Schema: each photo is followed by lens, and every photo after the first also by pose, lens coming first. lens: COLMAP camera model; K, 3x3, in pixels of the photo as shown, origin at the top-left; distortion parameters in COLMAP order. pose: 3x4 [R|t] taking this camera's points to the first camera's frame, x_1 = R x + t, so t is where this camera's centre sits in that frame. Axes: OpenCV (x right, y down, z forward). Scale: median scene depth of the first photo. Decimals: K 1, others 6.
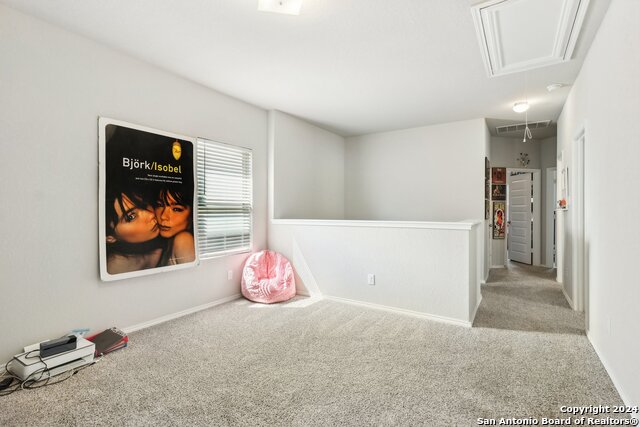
lens RADIAL K [[303.1, 0, 320.6], [0, 303.1, 211.4], [0, 0, 1]] dist [-0.002478, 0.000313]
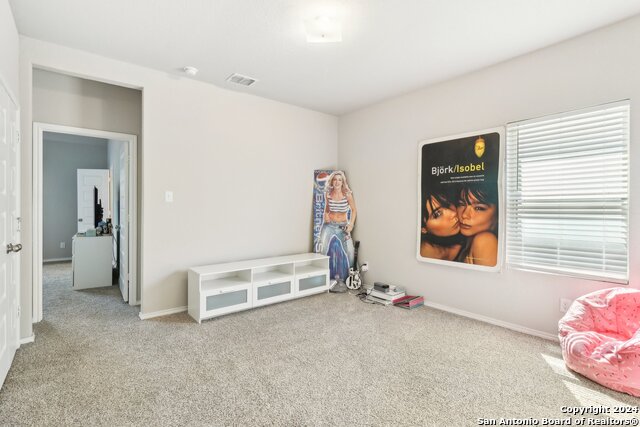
lens RADIAL K [[303.1, 0, 322.4], [0, 303.1, 210.6], [0, 0, 1]] dist [-0.002478, 0.000313]
pose [[-0.303150, 0.007854, -0.952910, 0.613270], [-0.005811, 0.999932, 0.010090, -0.006207], [0.952925, 0.008596, -0.303084, 0.832261]]
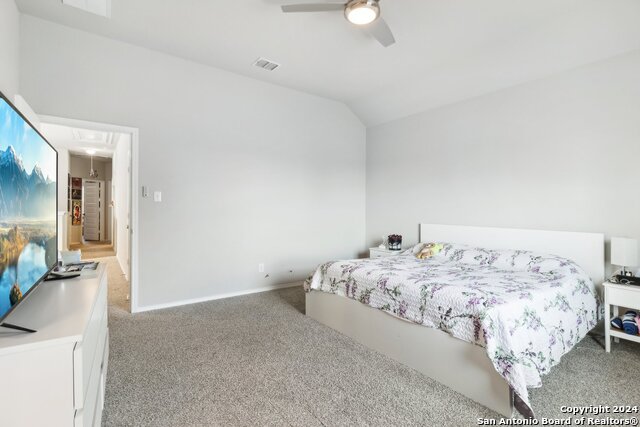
lens RADIAL K [[303.1, 0, 318.3], [0, 303.1, 209.0], [0, 0, 1]] dist [-0.002478, 0.000313]
pose [[0.350474, 0.002036, 0.936570, -0.525314], [-0.003323, 0.999994, -0.000930, 0.011392], [-0.936566, -0.002787, 0.350479, -0.858305]]
